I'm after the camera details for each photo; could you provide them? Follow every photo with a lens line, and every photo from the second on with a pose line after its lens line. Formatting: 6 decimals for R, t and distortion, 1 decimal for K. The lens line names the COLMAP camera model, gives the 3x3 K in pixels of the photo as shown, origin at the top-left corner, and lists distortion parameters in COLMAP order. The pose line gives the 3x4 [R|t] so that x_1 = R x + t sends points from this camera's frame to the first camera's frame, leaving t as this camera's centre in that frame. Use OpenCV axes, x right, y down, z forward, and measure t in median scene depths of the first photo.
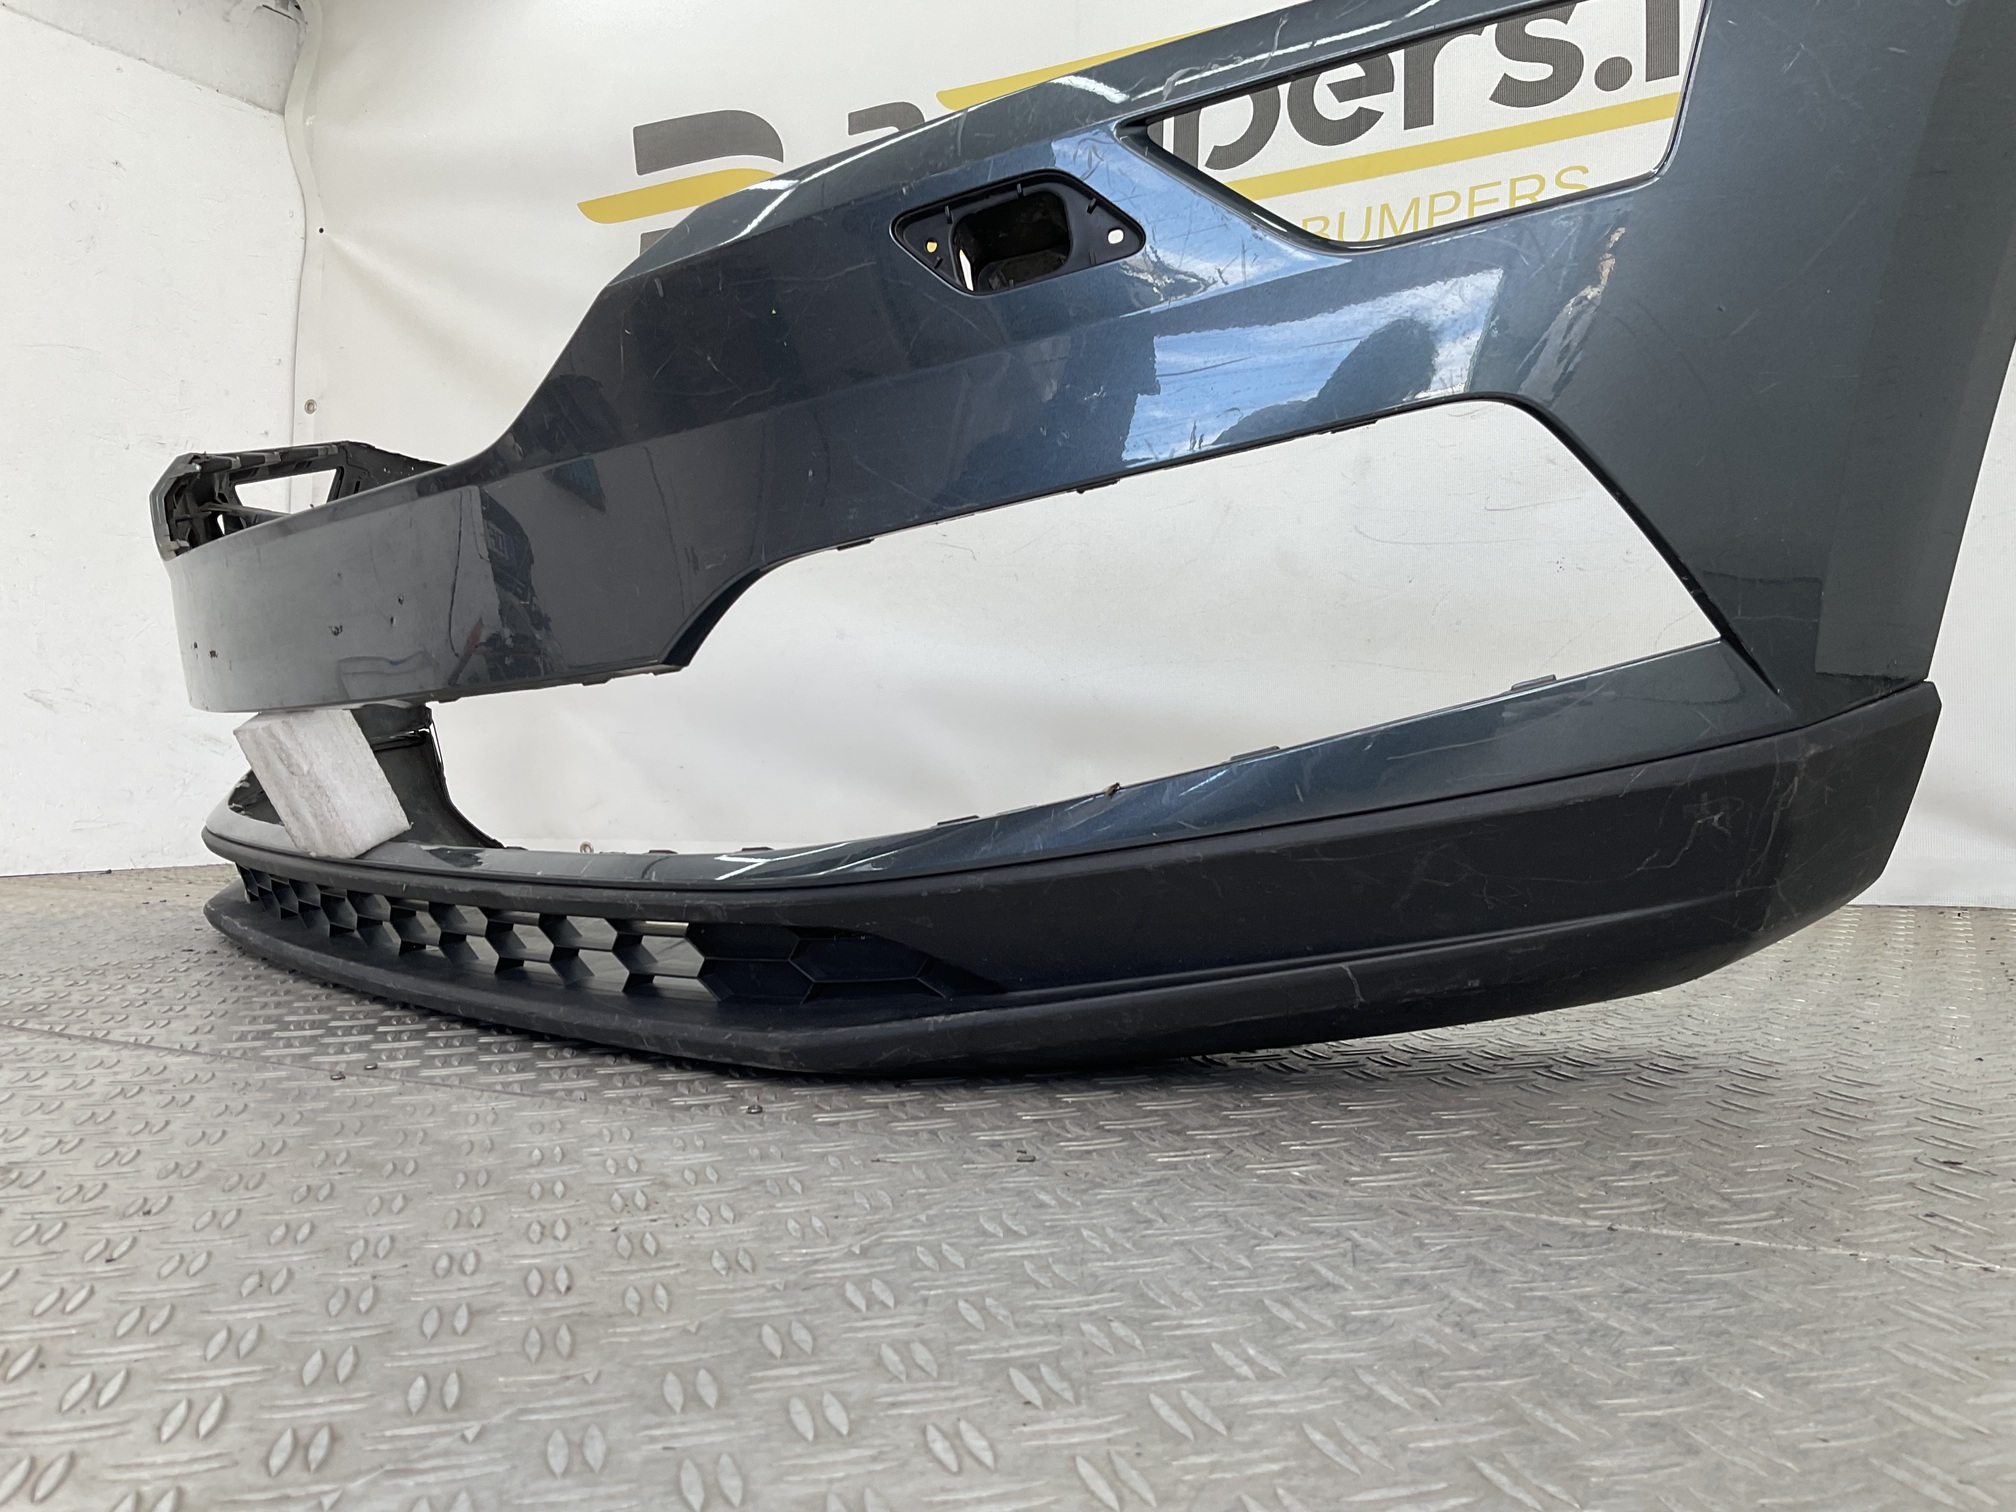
lens RADIAL K [[1676.0, 0, 994.2], [0, 1676.0, 754.7], [0, 0, 1]] dist [0.074644, -0.137838]
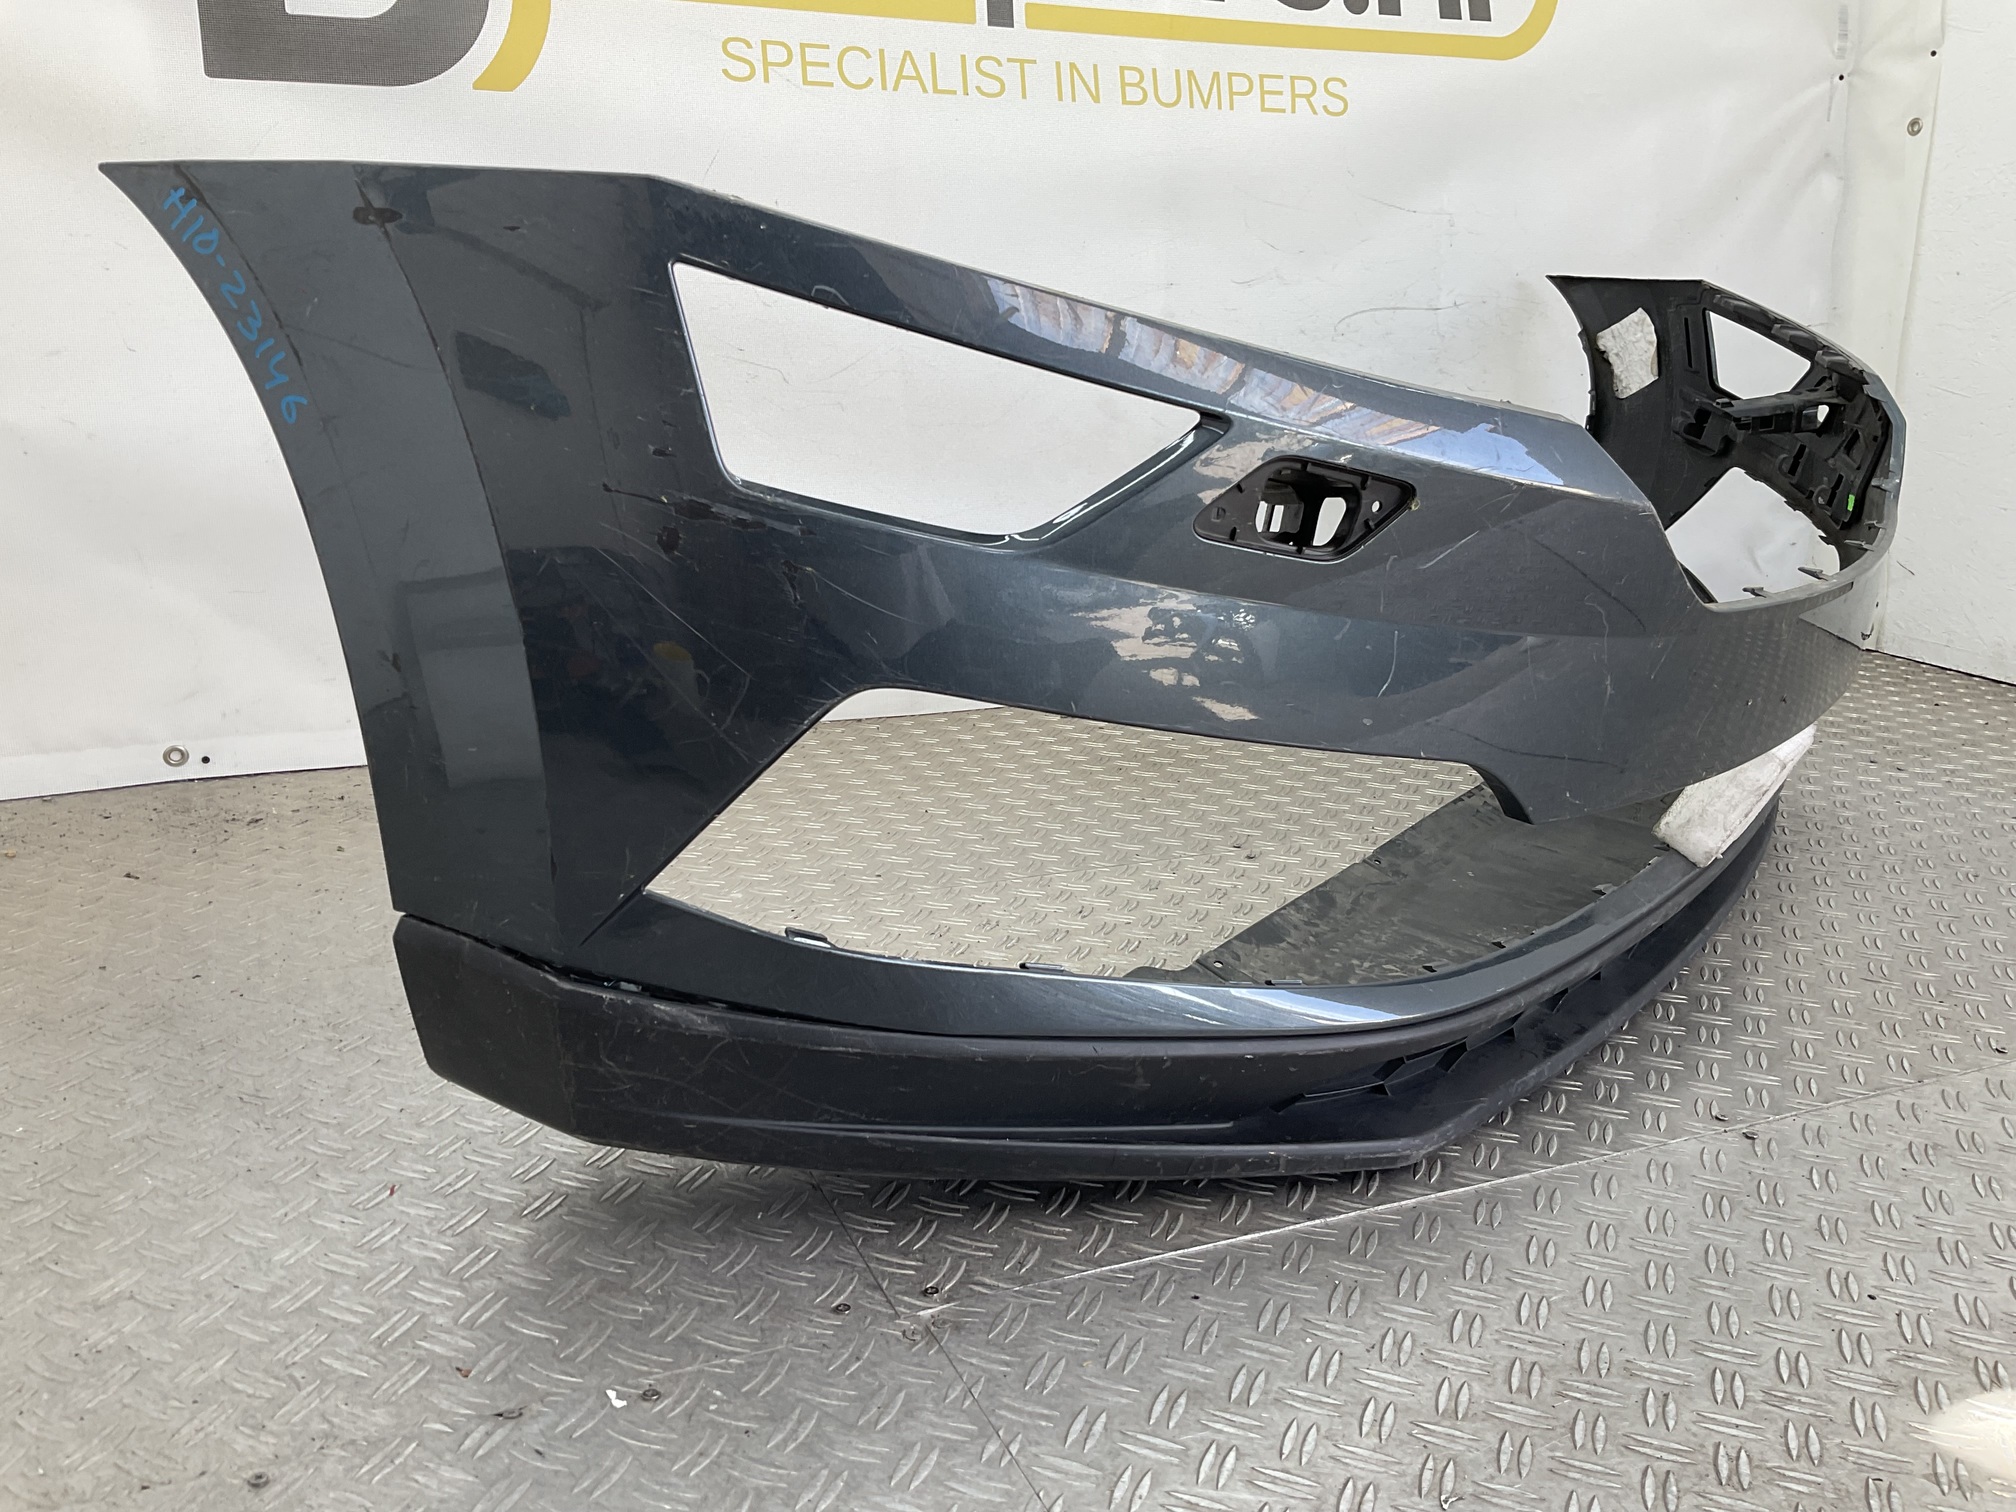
lens RADIAL K [[1676.0, 0, 1008.4], [0, 1676.0, 762.4], [0, 0, 1]] dist [0.074644, -0.137838]
pose [[0.604032, -0.190836, 0.773774, -1.532394], [-0.016702, 0.967663, 0.251693, -0.334145], [-0.796785, -0.164955, 0.581312, 0.776796]]
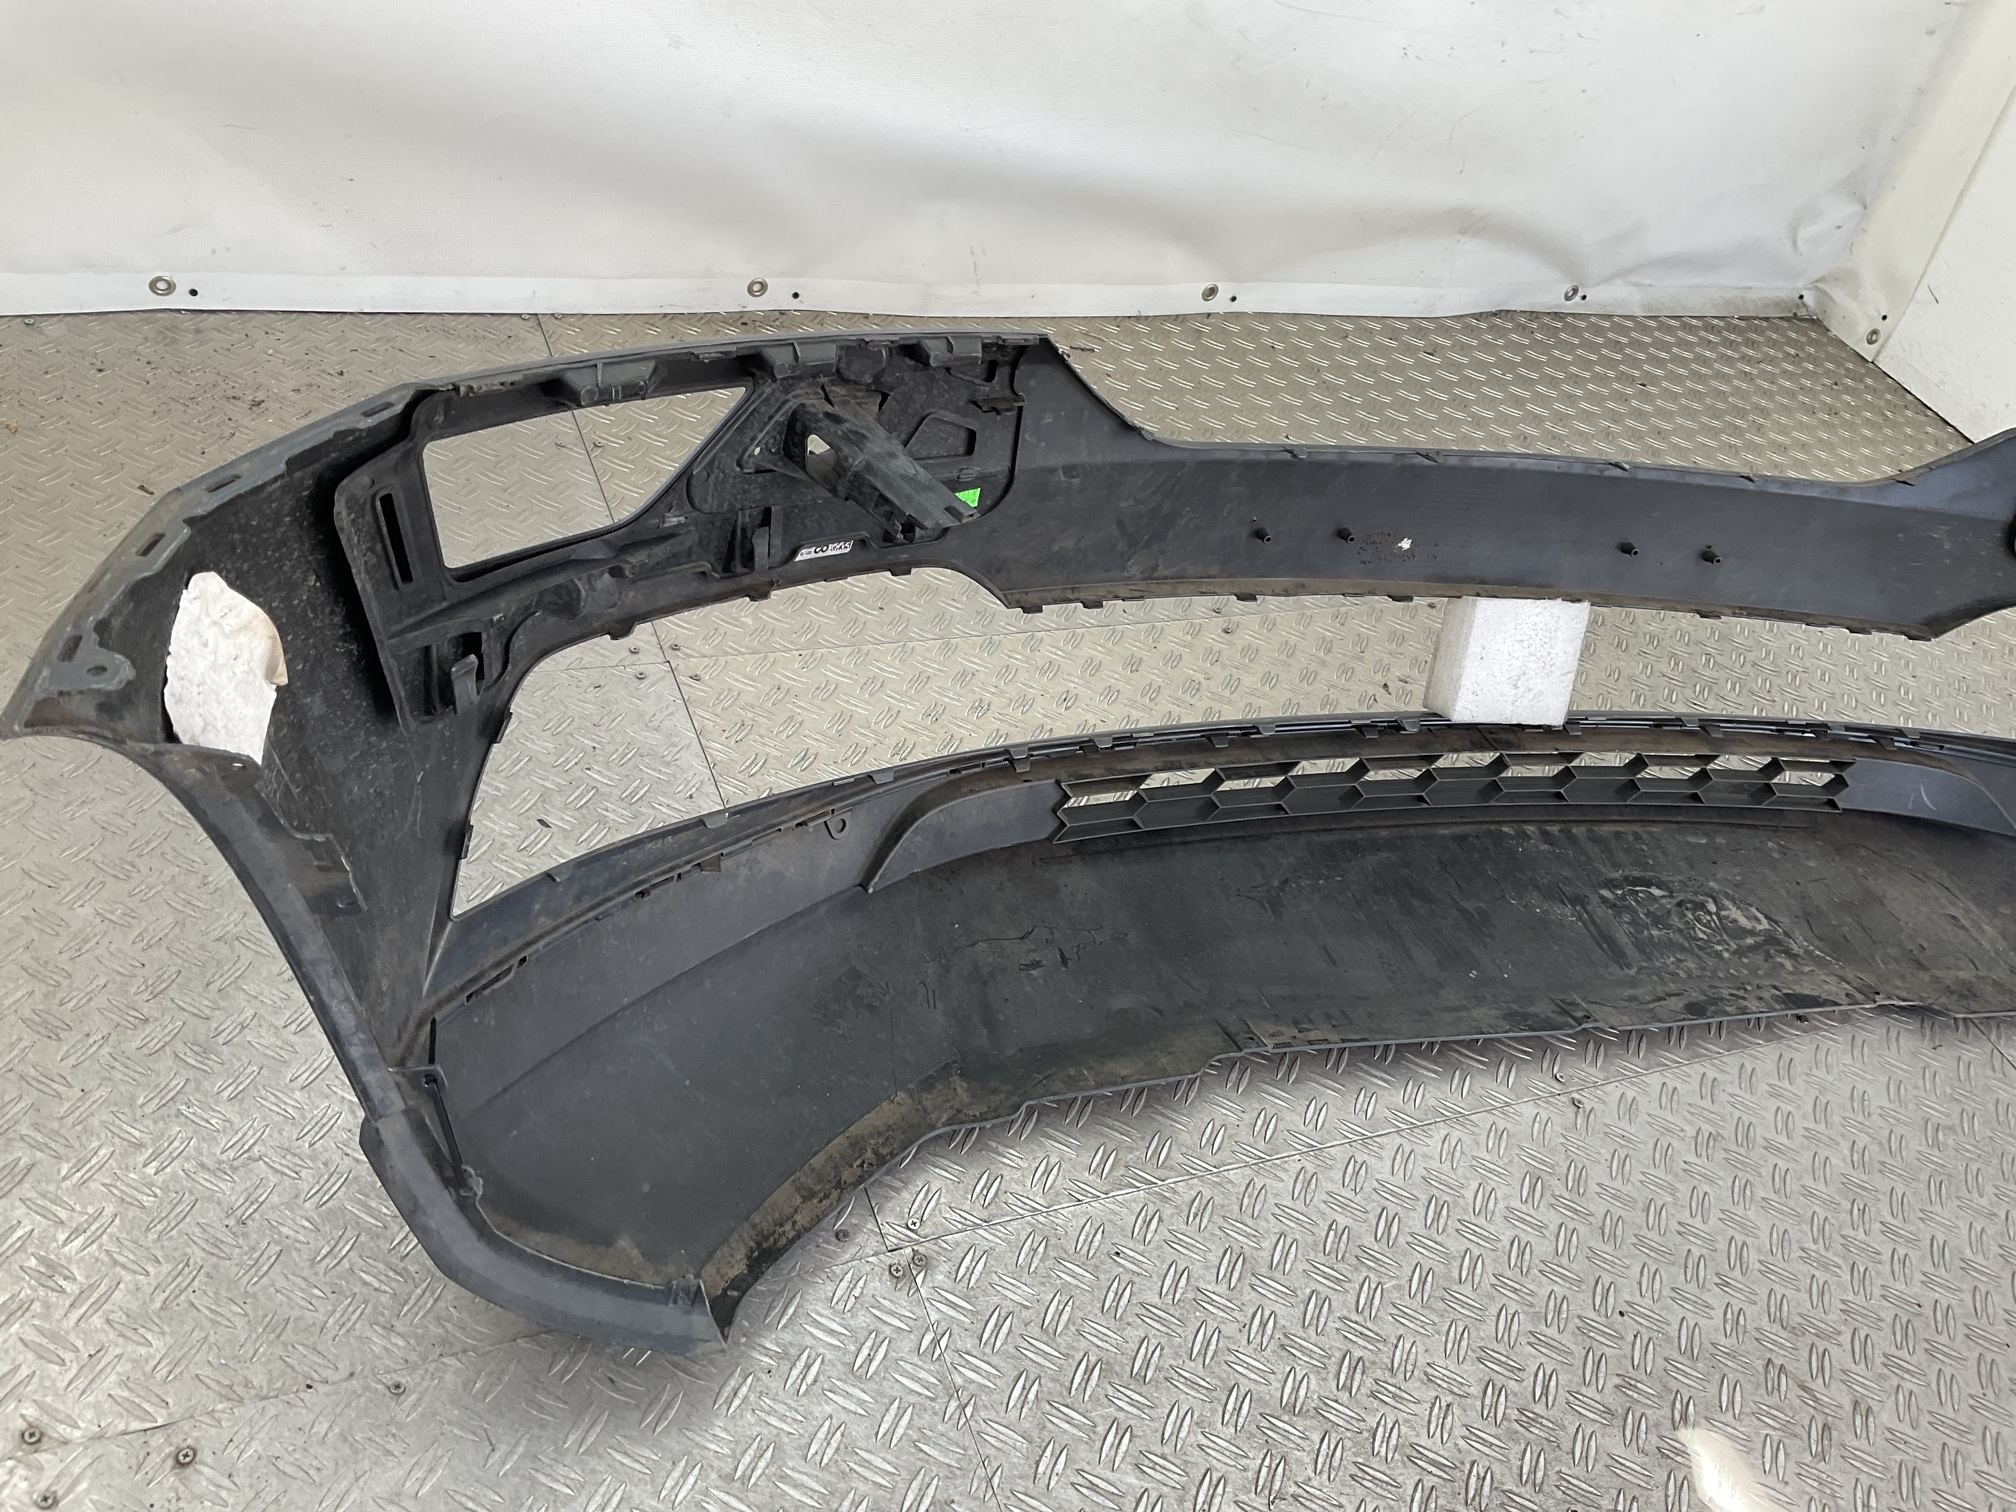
lens RADIAL K [[1676.0, 0, 1004.9], [0, 1676.0, 765.7], [0, 0, 1]] dist [0.074644, -0.137838]
pose [[0.611163, -0.412146, 0.675734, -1.510139], [-0.210284, 0.738503, 0.640620, -0.813366], [-0.763060, -0.533619, 0.364678, 1.001958]]
